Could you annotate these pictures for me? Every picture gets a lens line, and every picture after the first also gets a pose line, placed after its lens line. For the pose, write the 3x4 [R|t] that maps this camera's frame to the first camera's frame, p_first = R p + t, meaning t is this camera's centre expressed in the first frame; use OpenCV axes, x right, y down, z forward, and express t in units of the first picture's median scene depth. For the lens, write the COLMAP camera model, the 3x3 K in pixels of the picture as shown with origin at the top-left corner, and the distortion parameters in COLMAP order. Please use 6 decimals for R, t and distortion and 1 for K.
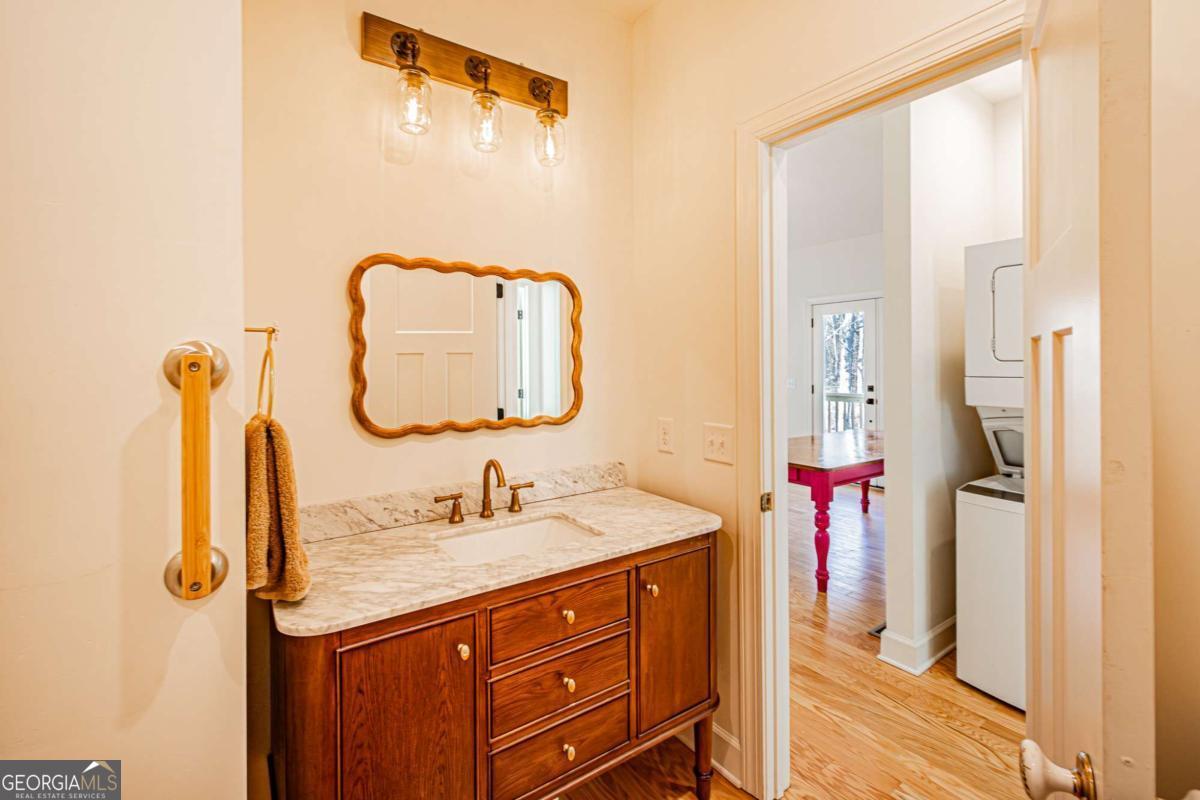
lens RADIAL K [[530.0, 0, 597.6], [0, 530.0, 371.4], [0, 0, 1]] dist [0.000521, -0.000013]
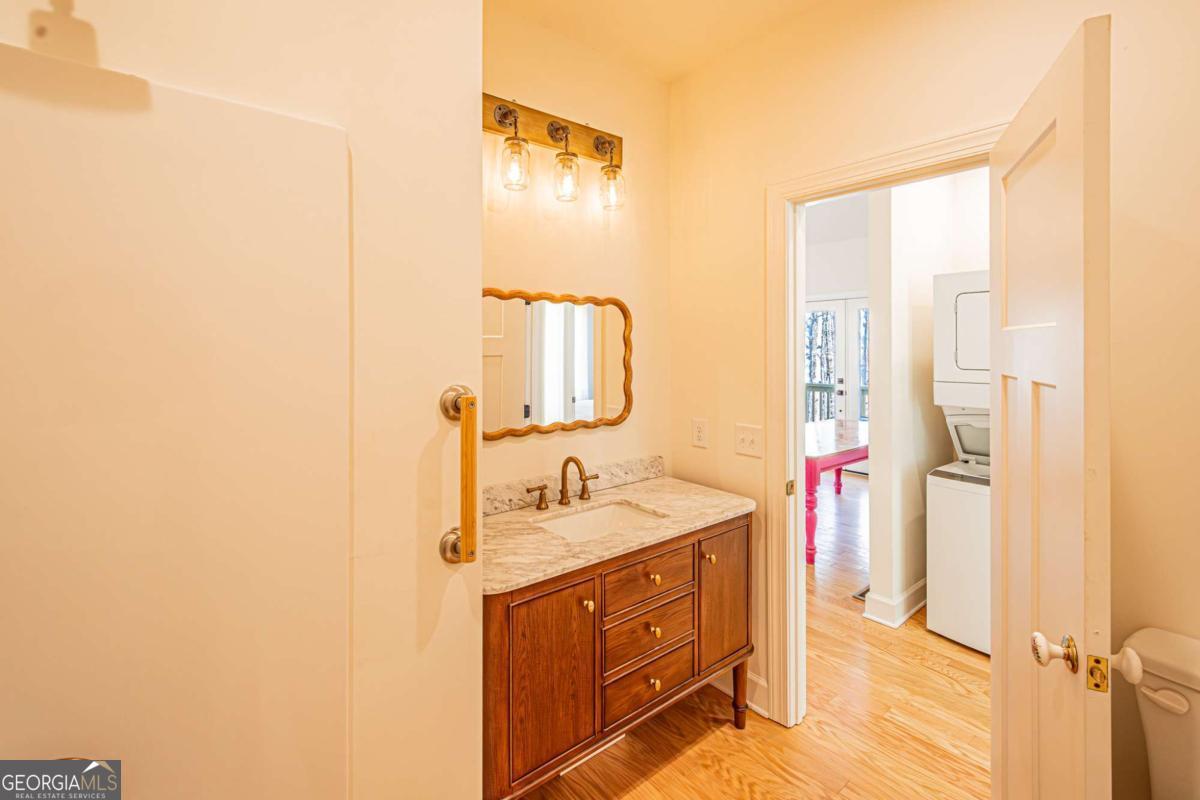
lens RADIAL K [[537.4, 0, 603.4], [0, 537.4, 354.5], [0, 0, 1]] dist [0.001303, 0.000153]
pose [[0.996485, 0.003763, 0.083687, -0.225087], [-0.003658, 0.999992, -0.001416, -0.064379], [-0.083692, 0.001105, 0.996491, -0.227460]]
